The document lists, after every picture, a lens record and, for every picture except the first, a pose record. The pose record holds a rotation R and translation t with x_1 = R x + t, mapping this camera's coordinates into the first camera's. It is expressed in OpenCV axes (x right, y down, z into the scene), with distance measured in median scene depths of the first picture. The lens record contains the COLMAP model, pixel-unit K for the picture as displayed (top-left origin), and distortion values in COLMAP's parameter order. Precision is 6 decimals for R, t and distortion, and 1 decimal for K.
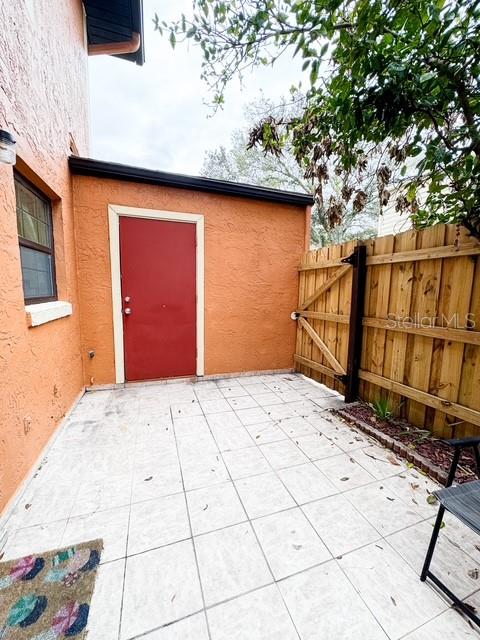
lens RADIAL K [[256.3, 0, 240.0], [0, 256.3, 320.0], [0, 0, 1]] dist [-0.000522, 0.000001]
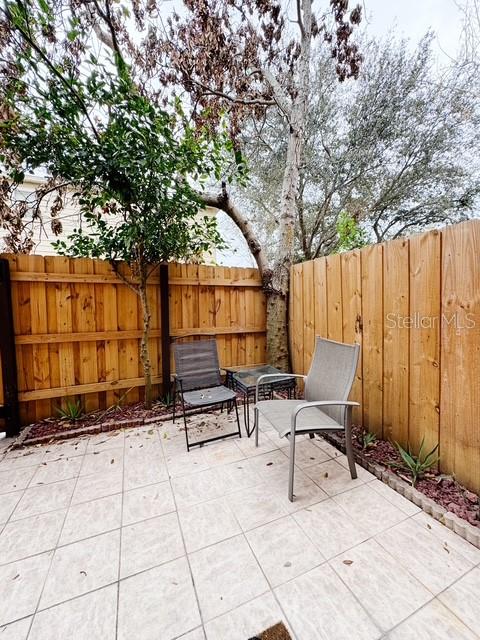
lens RADIAL K [[256.3, 0, 240.0], [0, 256.3, 320.0], [0, 0, 1]] dist [-0.000522, 0.000001]
pose [[-0.064467, -0.064919, 0.995806, -0.592023], [0.128209, 0.989073, 0.072780, -0.038014], [-0.989650, 0.132363, -0.055439, 0.286415]]
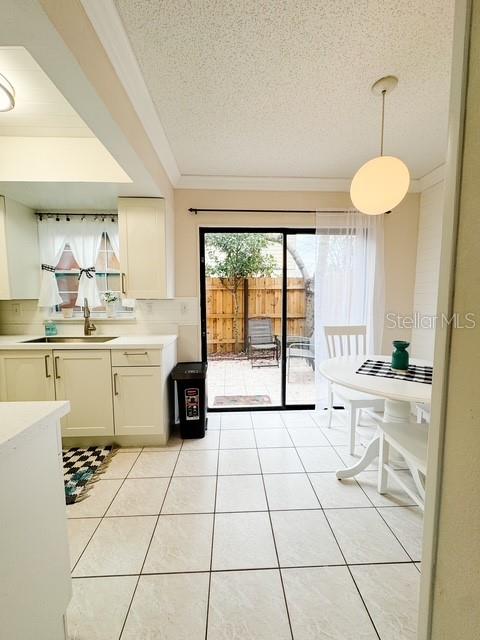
lens RADIAL K [[256.3, 0, 240.0], [0, 256.3, 320.0], [0, 0, 1]] dist [-0.000522, 0.000001]
pose [[0.288601, -0.094219, 0.952802, -1.636405], [0.123639, 0.990482, 0.060496, -0.039651], [-0.949433, 0.100344, 0.297503, -0.075647]]
